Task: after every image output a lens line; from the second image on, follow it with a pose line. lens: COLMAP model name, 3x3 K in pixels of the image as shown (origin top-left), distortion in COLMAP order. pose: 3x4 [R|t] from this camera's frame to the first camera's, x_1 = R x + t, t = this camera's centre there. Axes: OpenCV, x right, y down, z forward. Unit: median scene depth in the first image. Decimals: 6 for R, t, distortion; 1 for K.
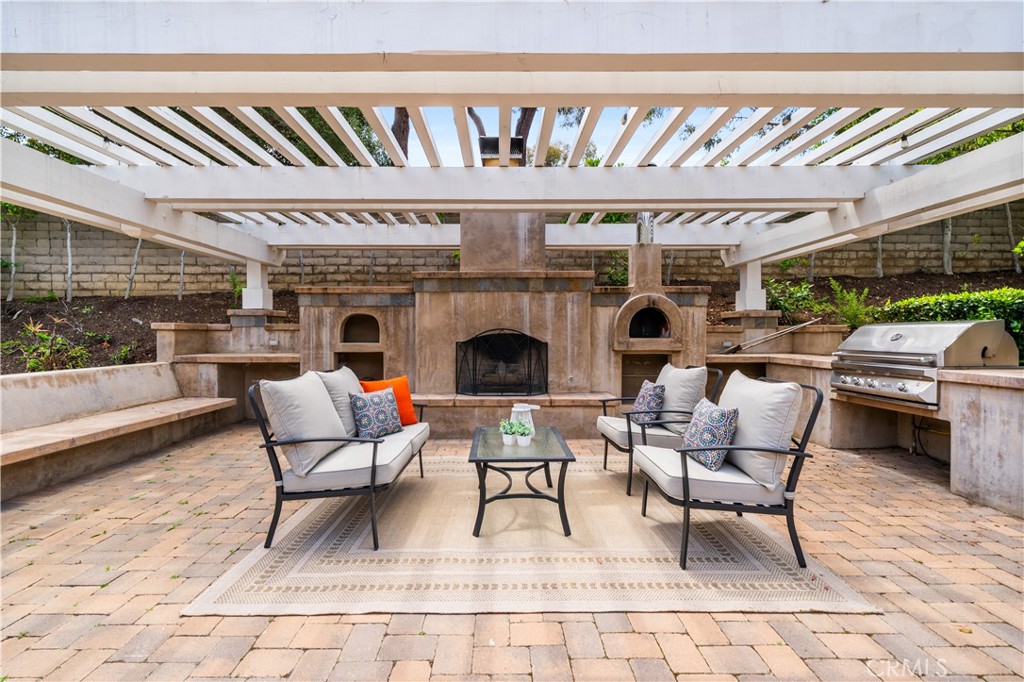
lens RADIAL K [[454.1, 0, 506.4], [0, 454.1, 341.3], [0, 0, 1]] dist [0.000750, -0.000036]
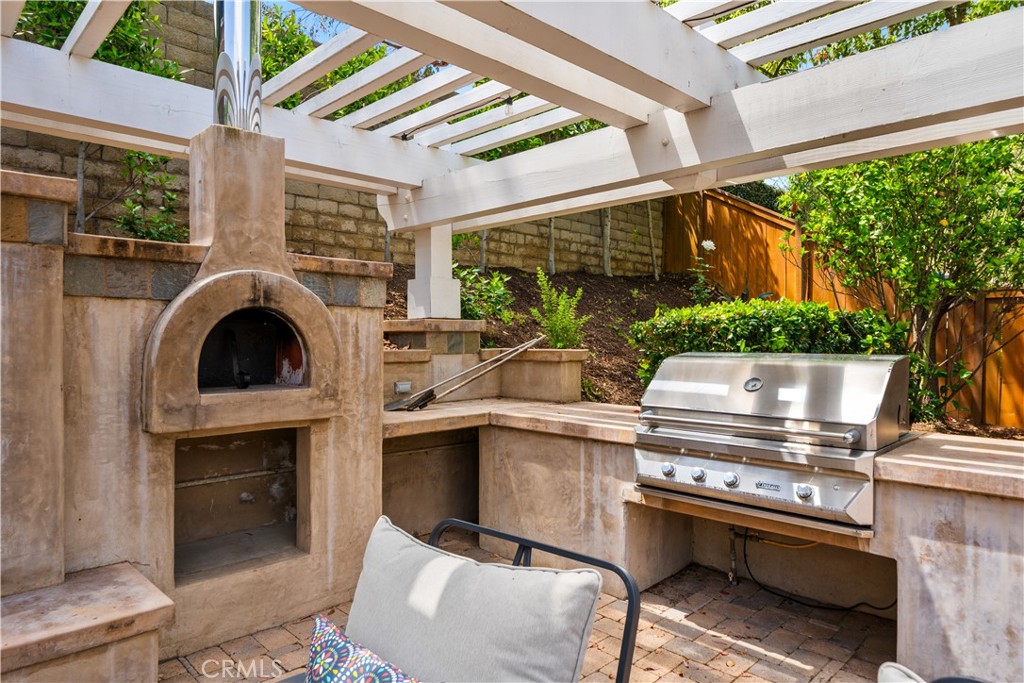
lens RADIAL K [[651.3, 0, 508.0], [0, 651.3, 346.4], [0, 0, 1]] dist [-0.005268, 0.002748]
pose [[0.726001, -0.005007, 0.687676, 0.100437], [0.008724, 0.999960, -0.001929, -0.039344], [-0.687639, 0.007400, 0.726015, 0.471983]]
